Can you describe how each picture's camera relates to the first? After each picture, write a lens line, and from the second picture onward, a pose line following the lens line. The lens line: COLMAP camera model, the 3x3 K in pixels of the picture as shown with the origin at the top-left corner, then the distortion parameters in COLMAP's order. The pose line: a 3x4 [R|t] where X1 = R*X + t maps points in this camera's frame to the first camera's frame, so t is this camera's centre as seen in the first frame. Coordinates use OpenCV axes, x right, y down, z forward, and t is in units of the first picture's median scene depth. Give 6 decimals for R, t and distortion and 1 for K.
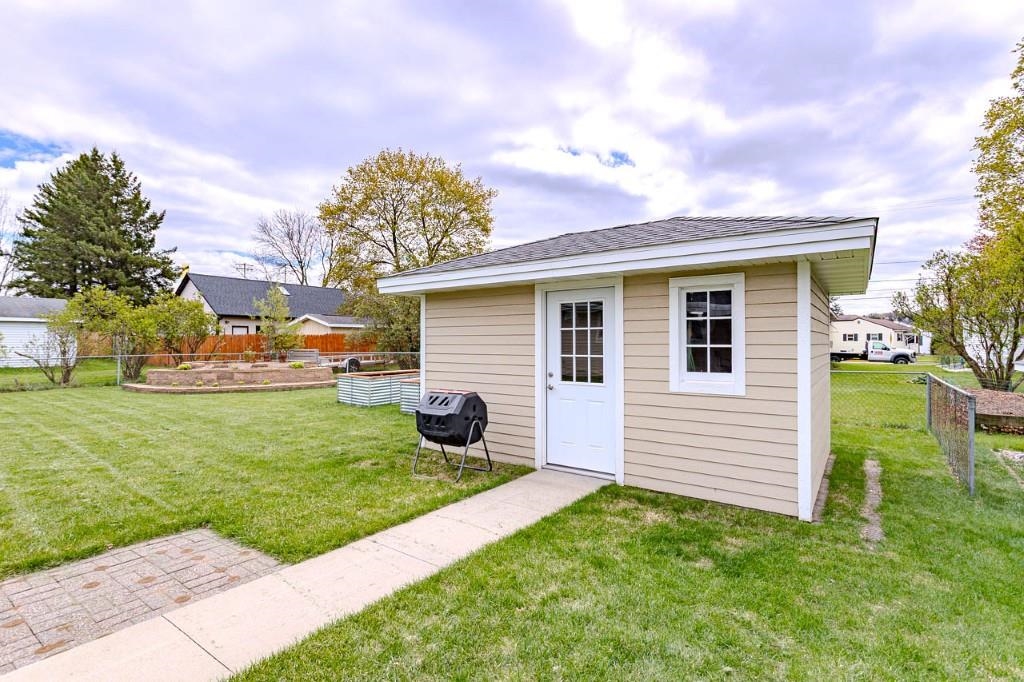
lens RADIAL K [[485.3, 0, 512.2], [0, 485.3, 341.6], [0, 0, 1]] dist [0.000939, 0.001033]
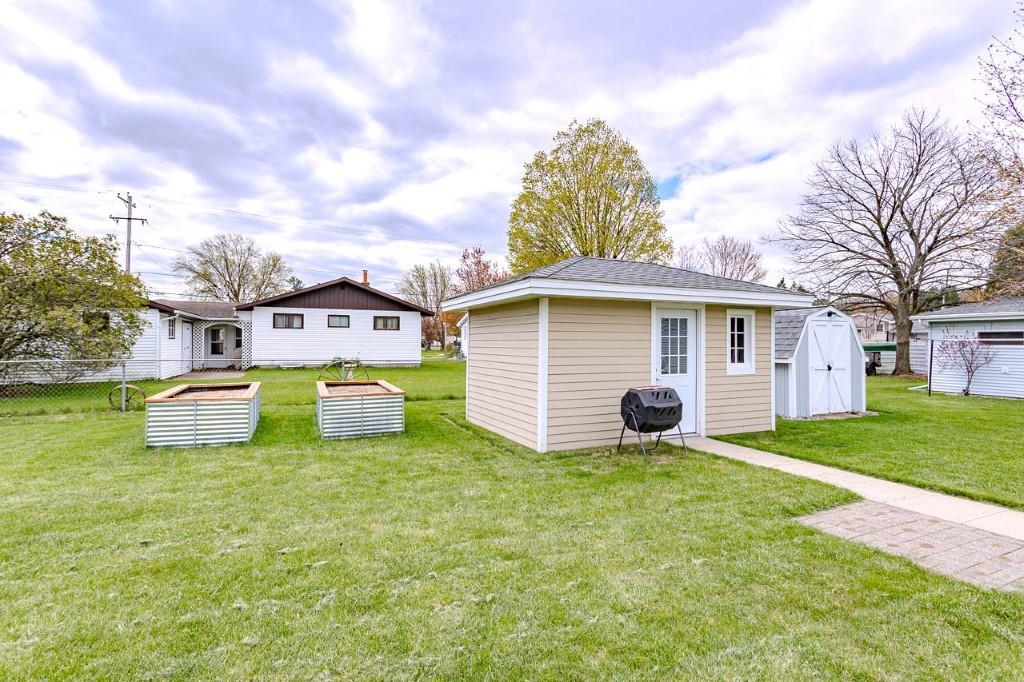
lens RADIAL K [[485.3, 0, 518.9], [0, 485.3, 334.7], [0, 0, 1]] dist [0.000939, 0.001033]
pose [[0.485378, 0.016768, 0.874144, -1.362826], [-0.004793, 0.999852, -0.016517, -0.006576], [-0.874291, 0.003827, 0.485387, 0.721554]]
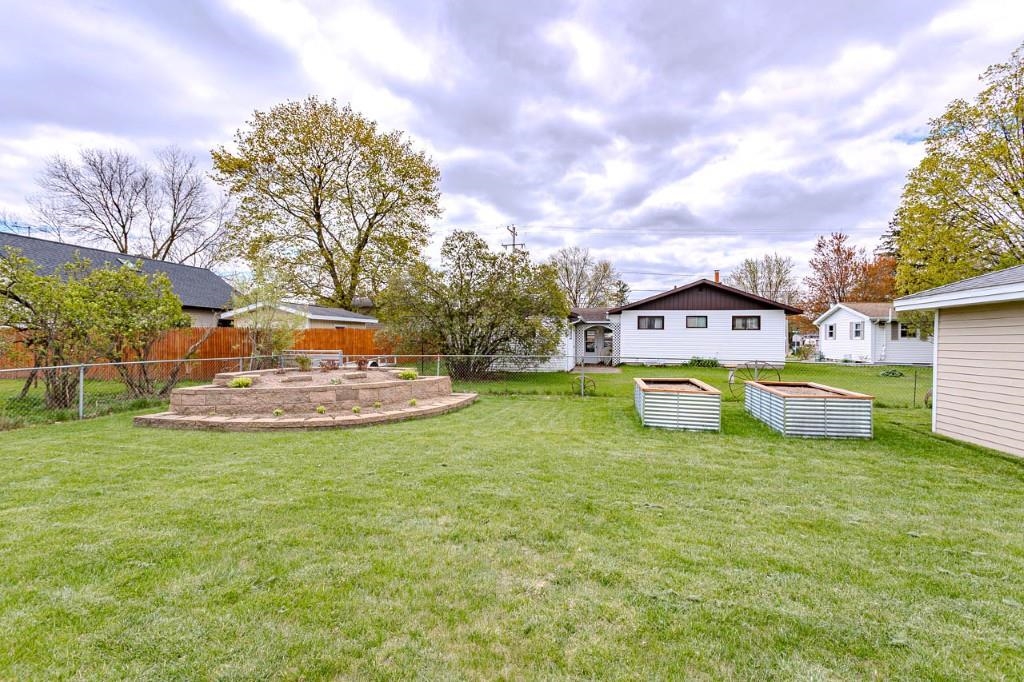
lens RADIAL K [[485.3, 0, 516.2], [0, 485.3, 343.8], [0, 0, 1]] dist [0.000939, 0.001033]
pose [[0.903743, 0.003888, 0.428057, -1.822383], [-0.008187, 0.999933, 0.008204, -0.013691], [-0.427996, -0.010919, 0.903715, 0.922450]]
